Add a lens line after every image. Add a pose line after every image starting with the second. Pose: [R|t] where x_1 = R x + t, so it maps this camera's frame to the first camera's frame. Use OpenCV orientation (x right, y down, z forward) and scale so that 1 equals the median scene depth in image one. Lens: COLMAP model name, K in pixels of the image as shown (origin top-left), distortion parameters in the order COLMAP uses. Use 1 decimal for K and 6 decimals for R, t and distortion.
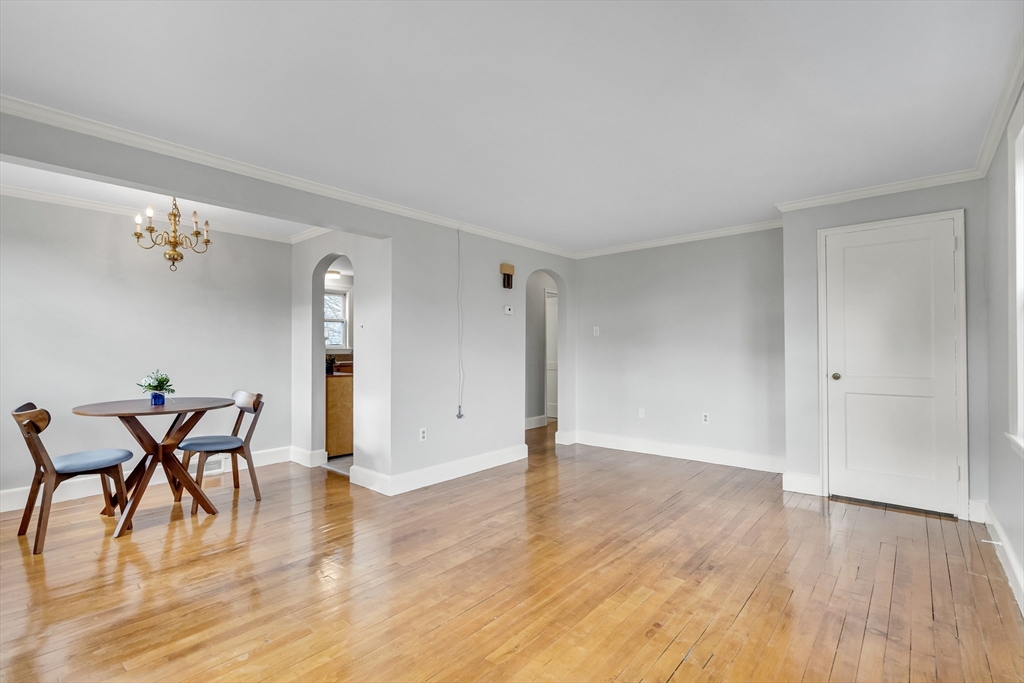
lens RADIAL K [[466.2, 0, 512.0], [0, 466.2, 341.5], [0, 0, 1]] dist [-0.001835, 0.000066]
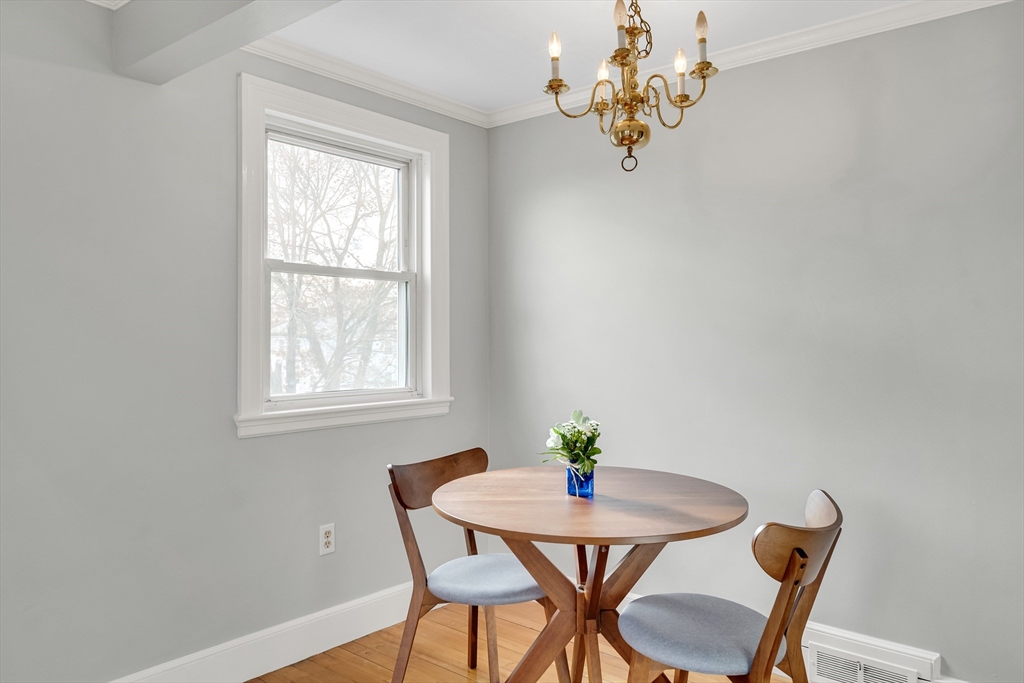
lens RADIAL K [[714.1, 0, 512.0], [0, 714.1, 341.5], [0, 0, 1]] dist [0.008393, -0.000223]
pose [[0.017987, 0.007092, -0.999813, -0.106925], [0.011384, 0.999909, 0.007297, -0.008982], [0.999773, -0.011513, 0.017905, 0.893153]]
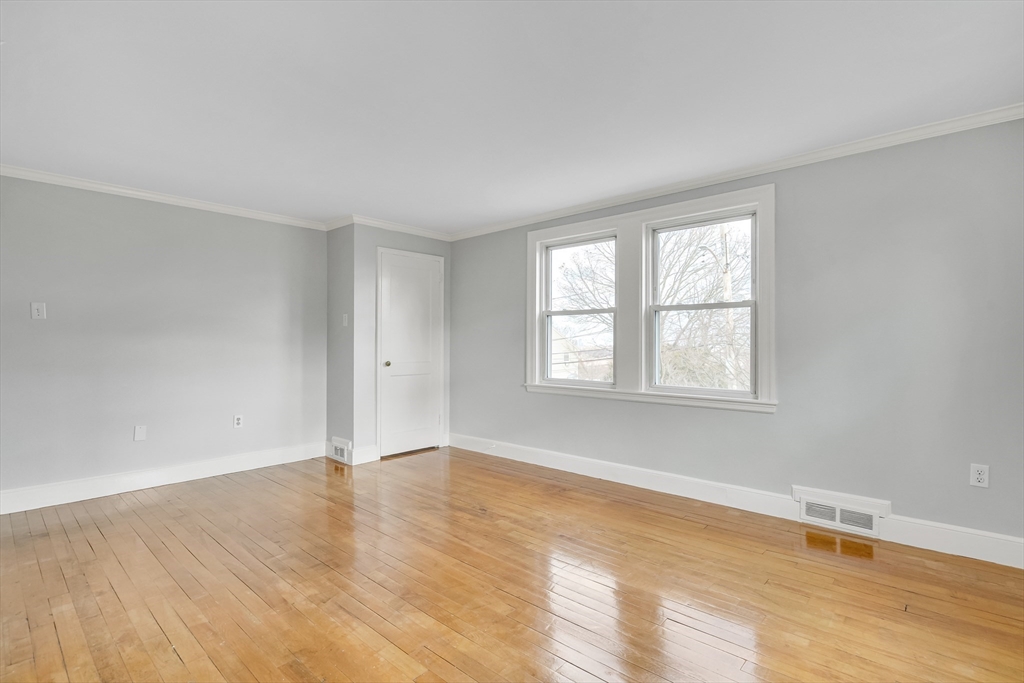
lens RADIAL K [[489.1, 0, 511.0], [0, 489.1, 339.8], [0, 0, 1]] dist [-0.001798, 0.000215]
pose [[0.029011, 0.011831, 0.999509, -0.675279], [-0.014727, 0.999826, -0.011408, 0.020002], [-0.999471, -0.014389, 0.029181, 0.641538]]
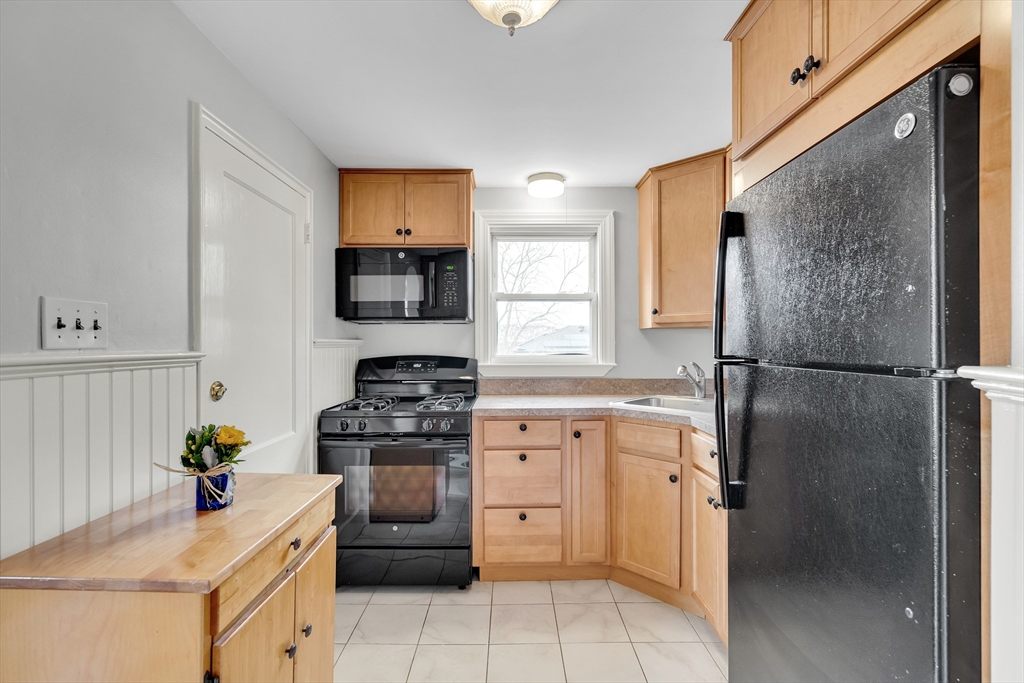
lens RADIAL K [[474.6, 0, 512.7], [0, 474.6, 344.0], [0, 0, 1]] dist [-0.000364, 0.000178]
pose [[0.662180, 0.000276, -0.749345, -0.190554], [0.012858, 0.999849, 0.011731, -0.018917], [0.749234, -0.017403, 0.662076, 1.435952]]
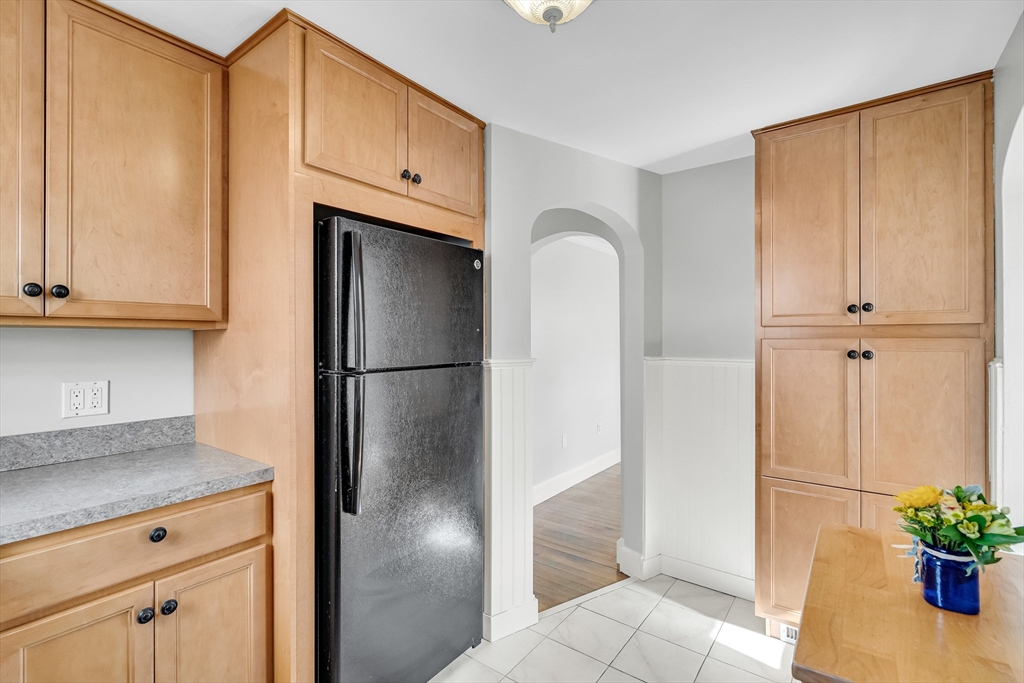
lens RADIAL K [[466.2, 0, 512.0], [0, 466.2, 341.5], [0, 0, 1]] dist [-0.001835, 0.000066]
pose [[-0.080965, -0.002152, 0.996715, -0.805339], [-0.011534, 0.999933, 0.001222, -0.027969], [-0.996650, -0.011398, -0.080985, 1.736921]]
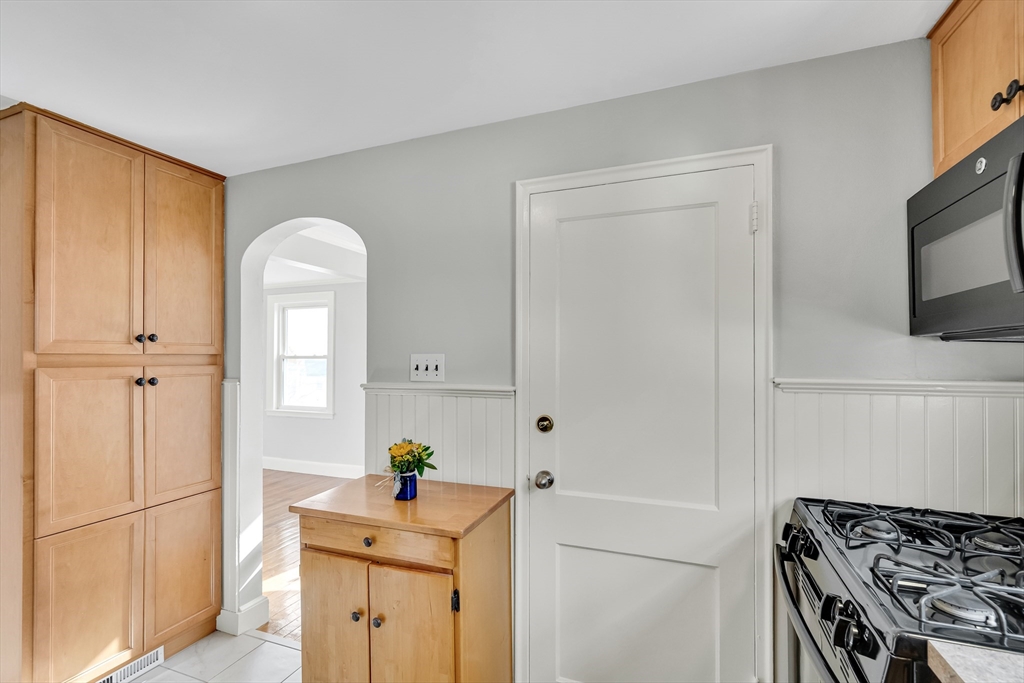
lens RADIAL K [[459.9, 0, 514.6], [0, 459.9, 356.7], [0, 0, 1]] dist [0.000282, 0.000174]
pose [[-0.939946, 0.000546, -0.341323, -0.524899], [0.006606, 0.999841, -0.016591, -0.035393], [0.341259, -0.017849, -0.939800, 1.993240]]
